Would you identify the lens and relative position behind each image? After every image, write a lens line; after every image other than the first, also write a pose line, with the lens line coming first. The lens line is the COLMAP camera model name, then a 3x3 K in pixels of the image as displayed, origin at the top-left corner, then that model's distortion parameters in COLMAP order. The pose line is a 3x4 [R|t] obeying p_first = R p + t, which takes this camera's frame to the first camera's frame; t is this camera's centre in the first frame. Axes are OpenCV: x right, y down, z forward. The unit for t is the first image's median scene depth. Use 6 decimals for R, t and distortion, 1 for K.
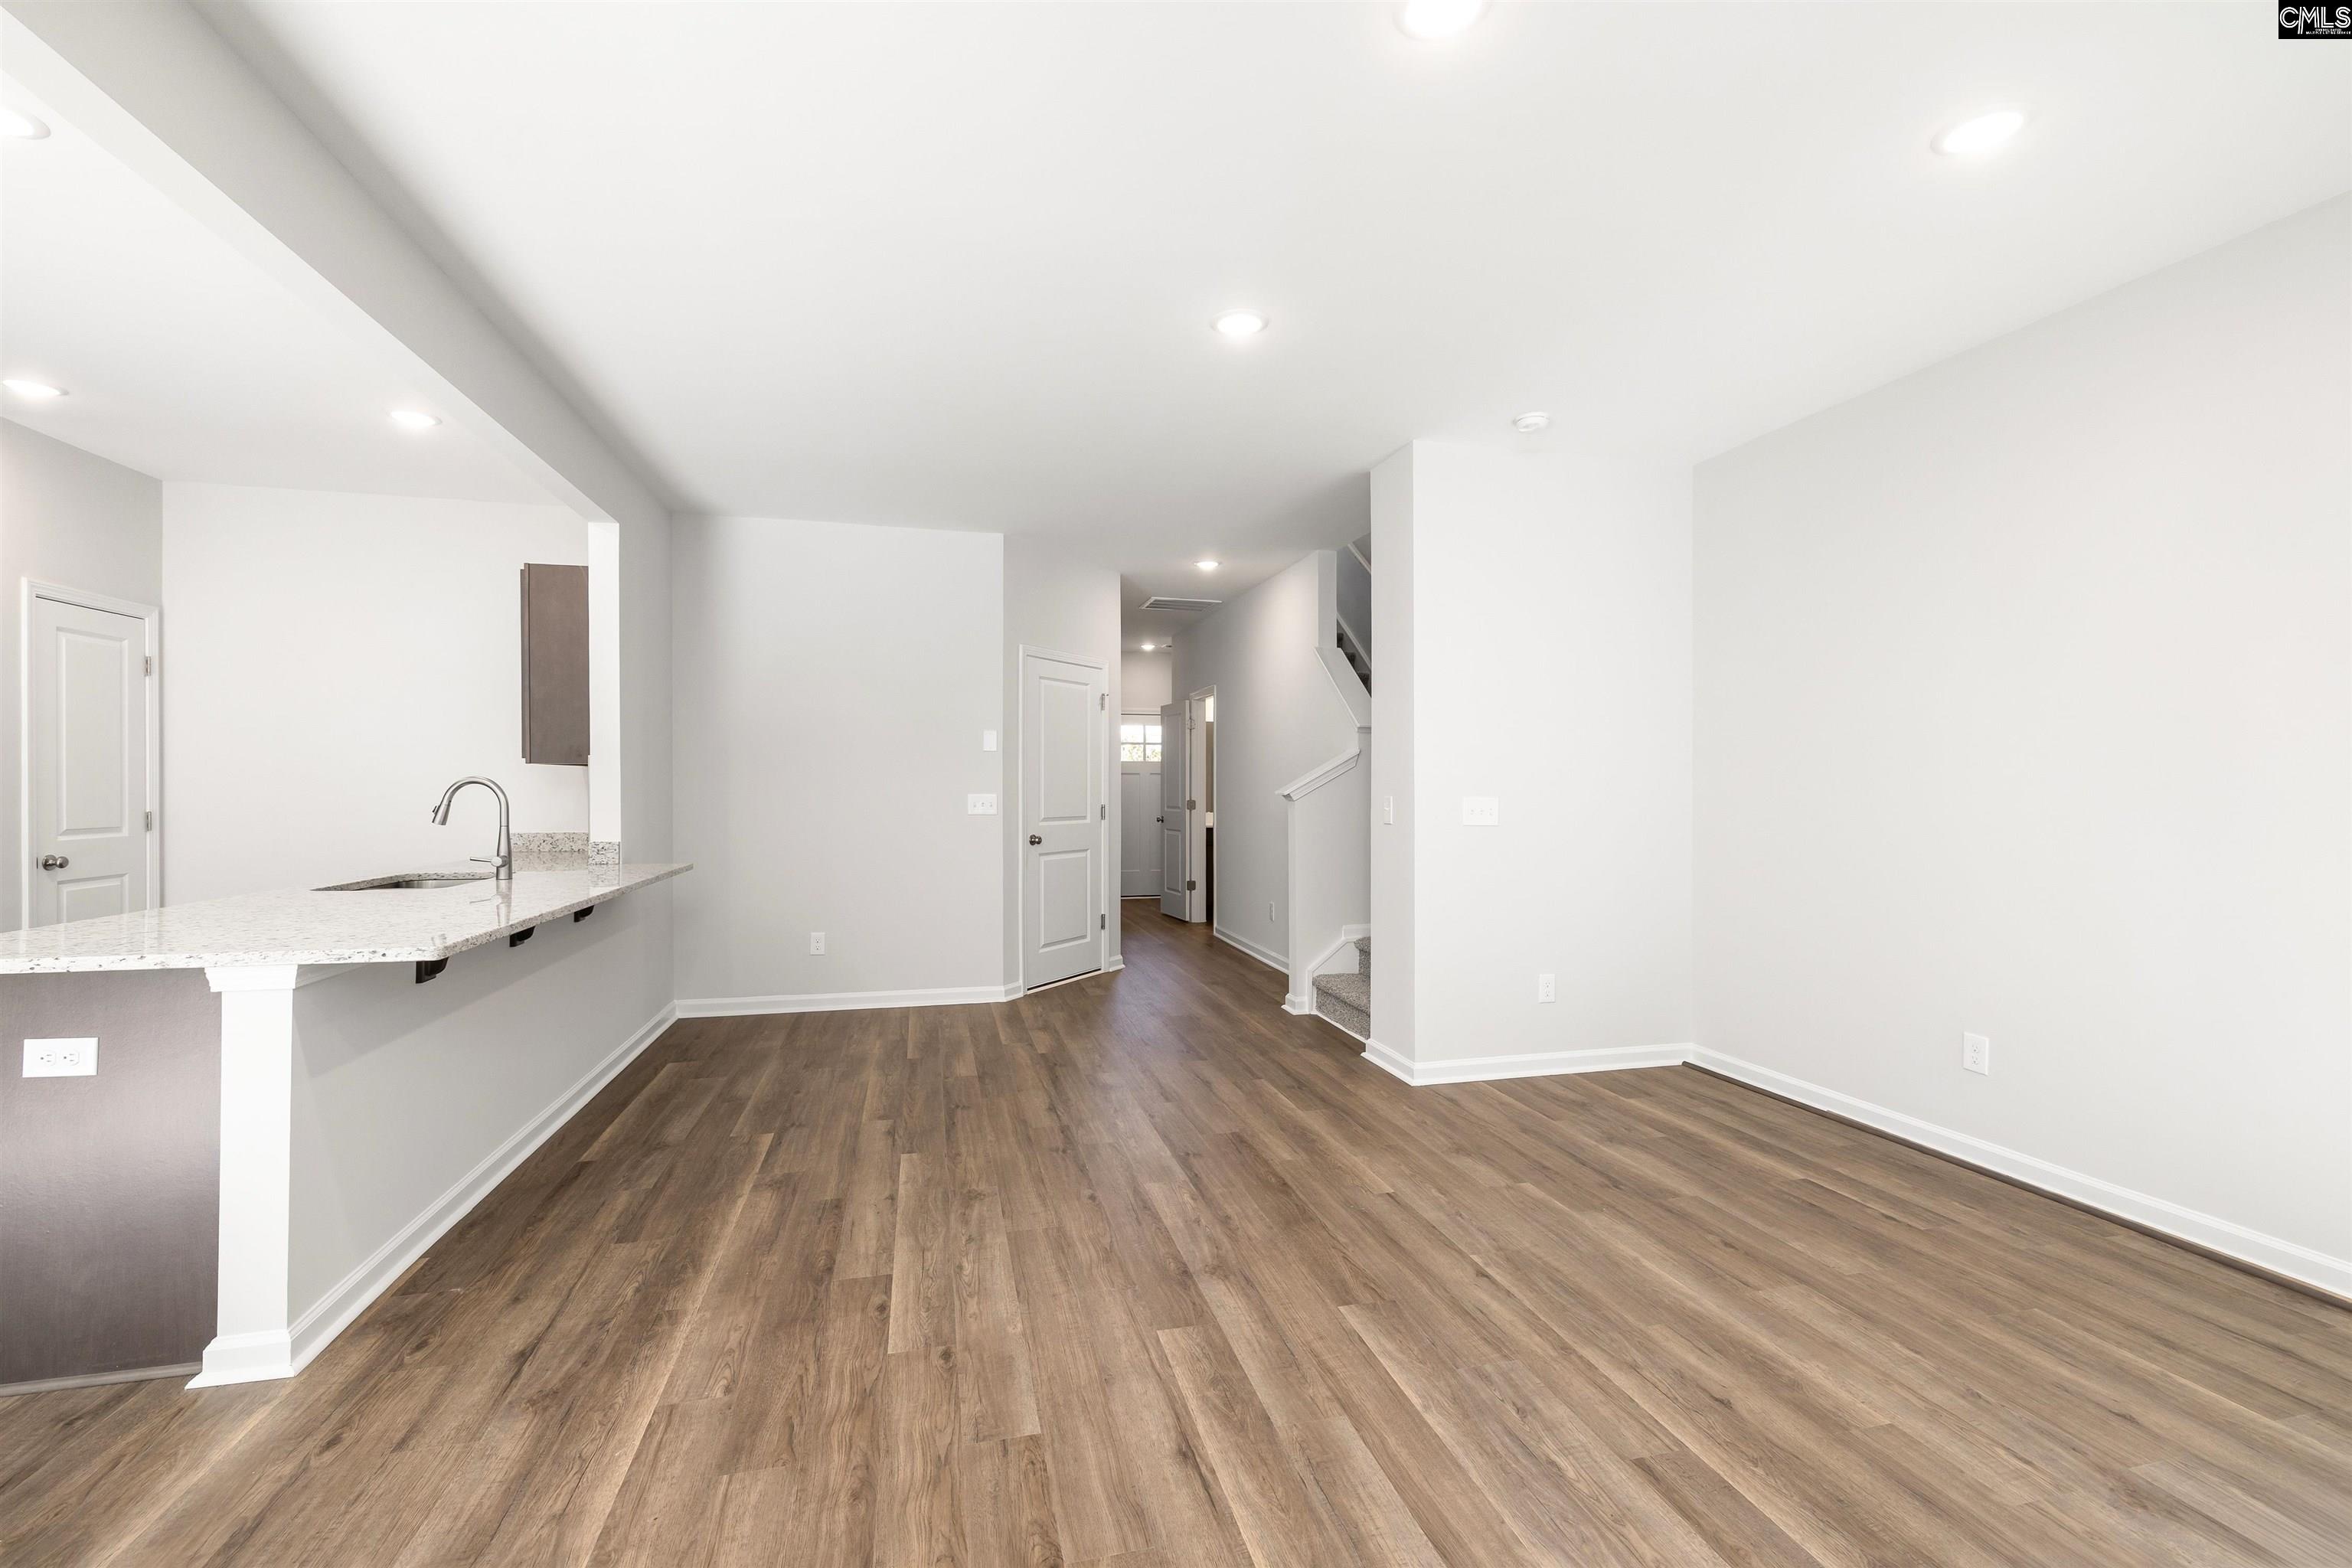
lens RADIAL K [[1015.4, 0, 1175.1], [0, 1015.4, 784.6], [0, 0, 1]] dist [0.001528, 0.000215]
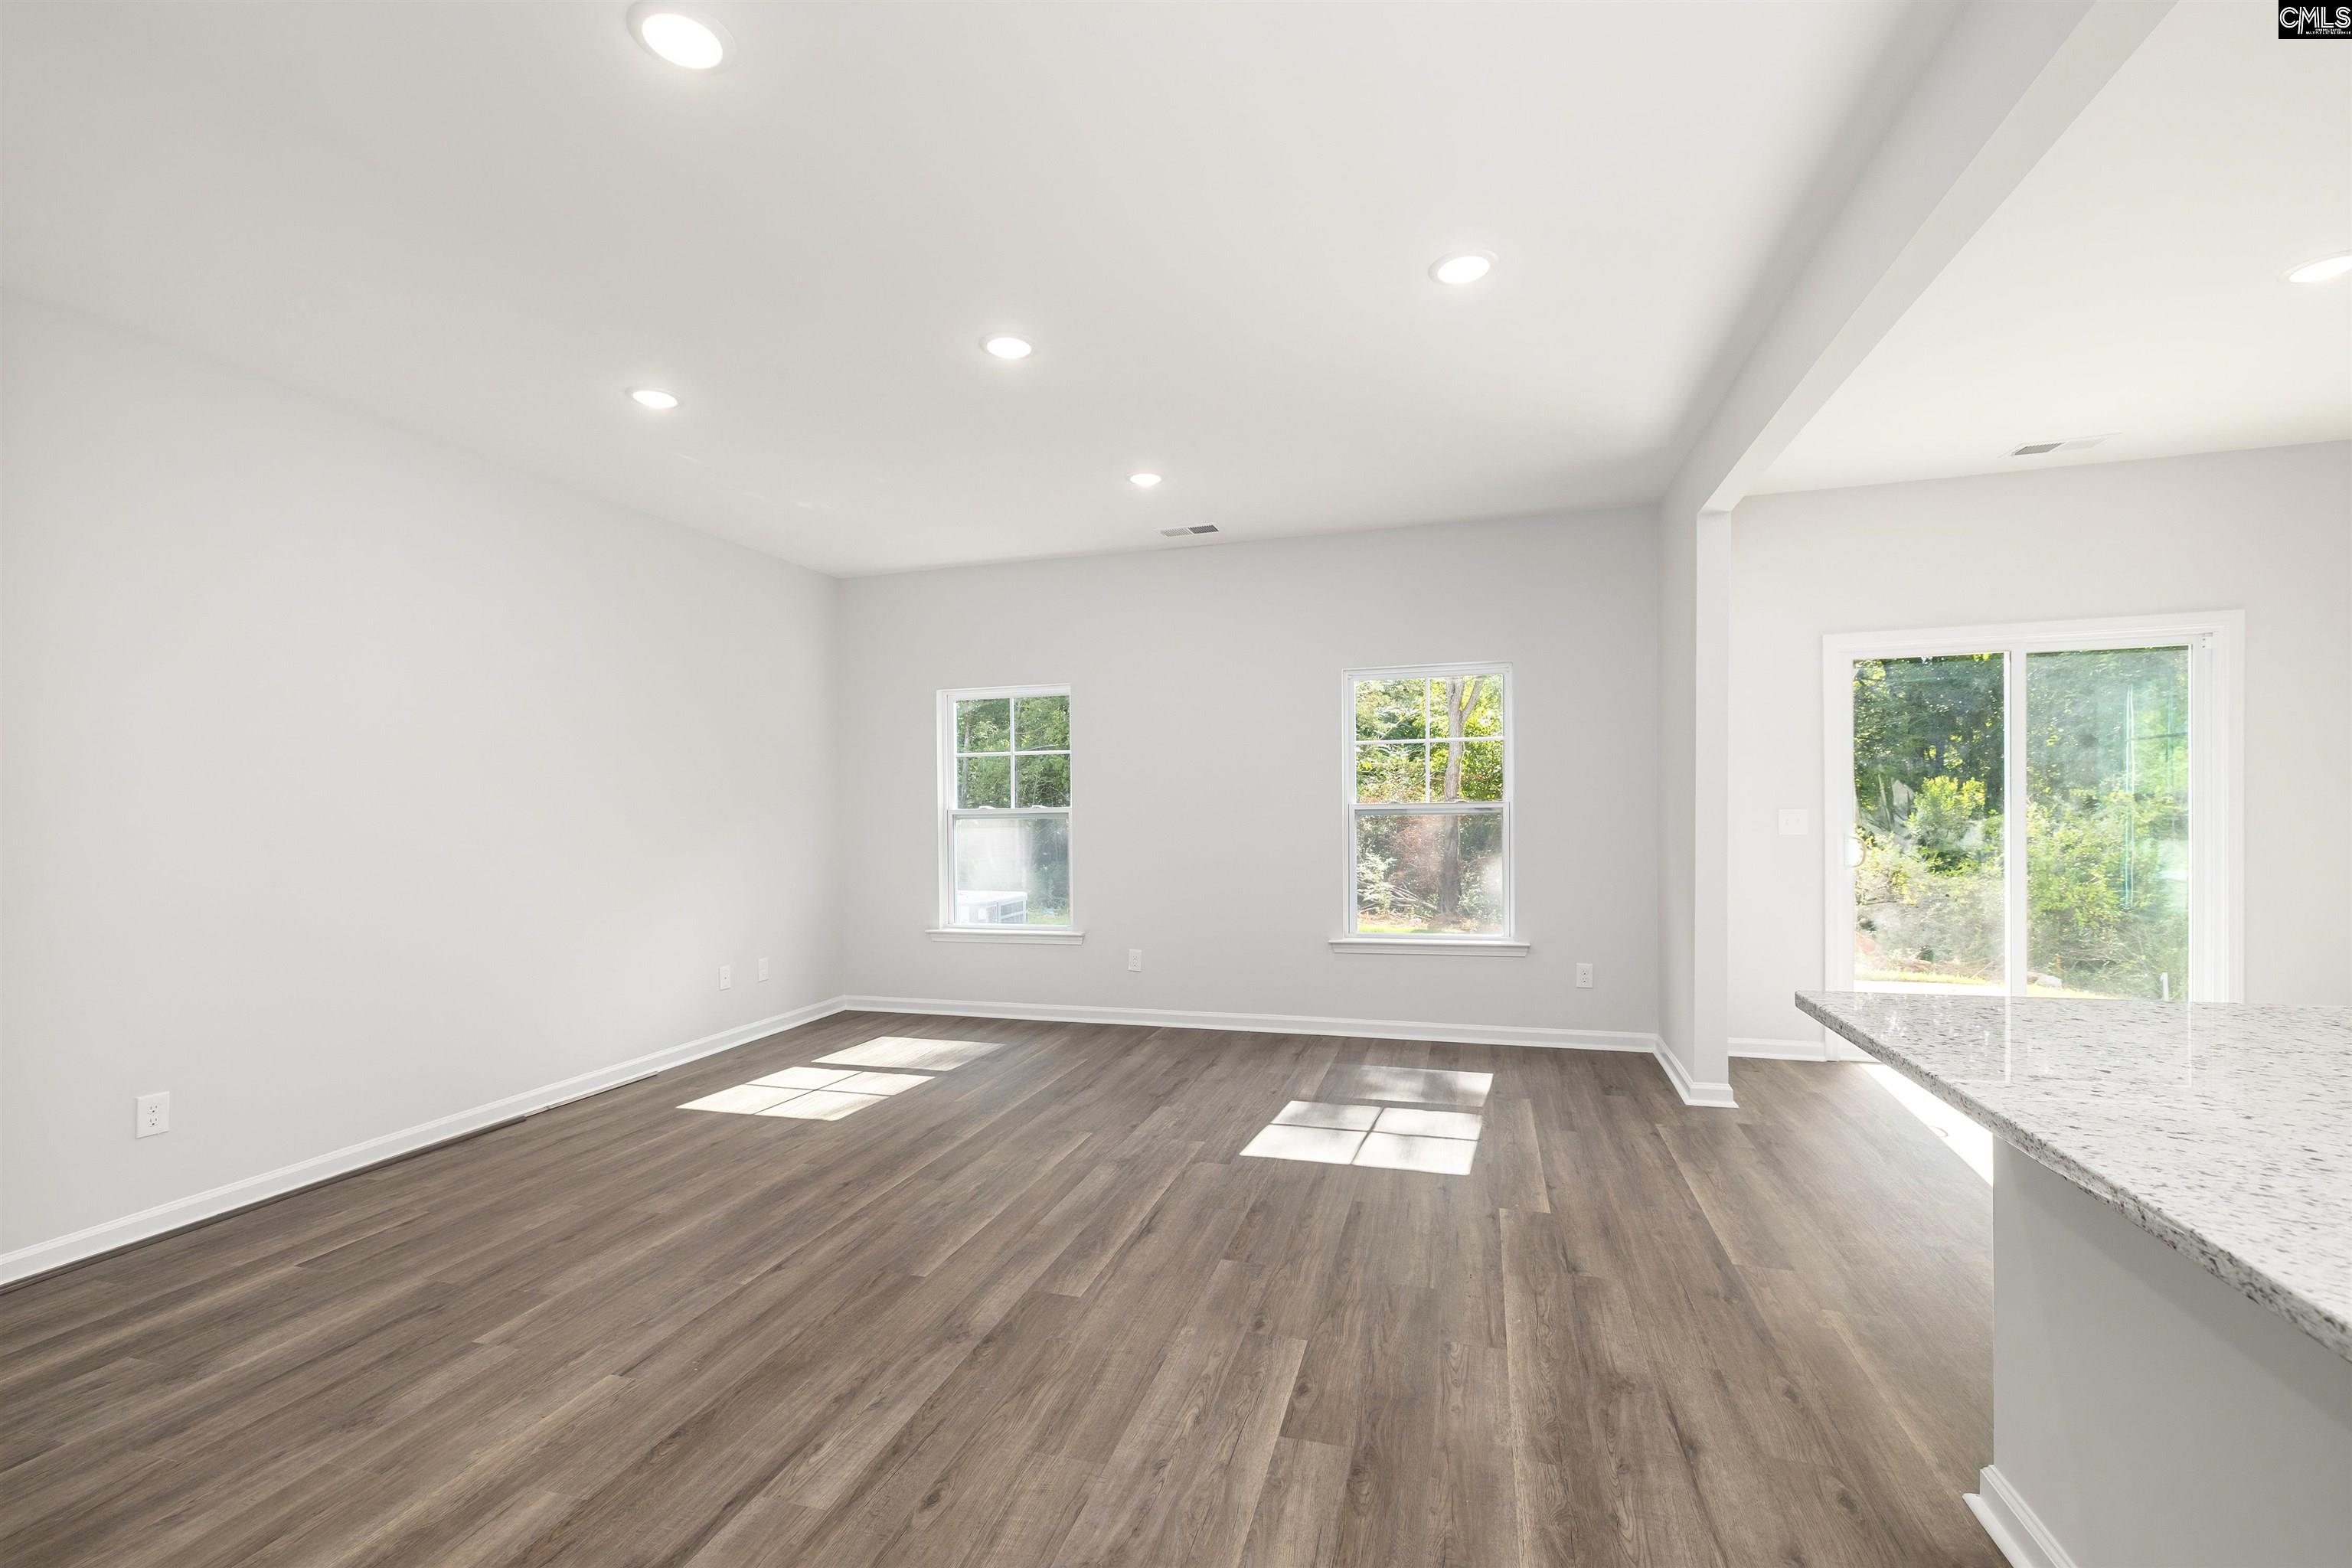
lens RADIAL K [[1015.4, 0, 1176.3], [0, 1015.4, 798.0], [0, 0, 1]] dist [0.001528, 0.000215]
pose [[-0.864250, 0.014648, 0.502849, -0.632428], [0.012405, 0.999893, -0.007807, -0.002328], [-0.502910, -0.000509, -0.864339, 1.778367]]
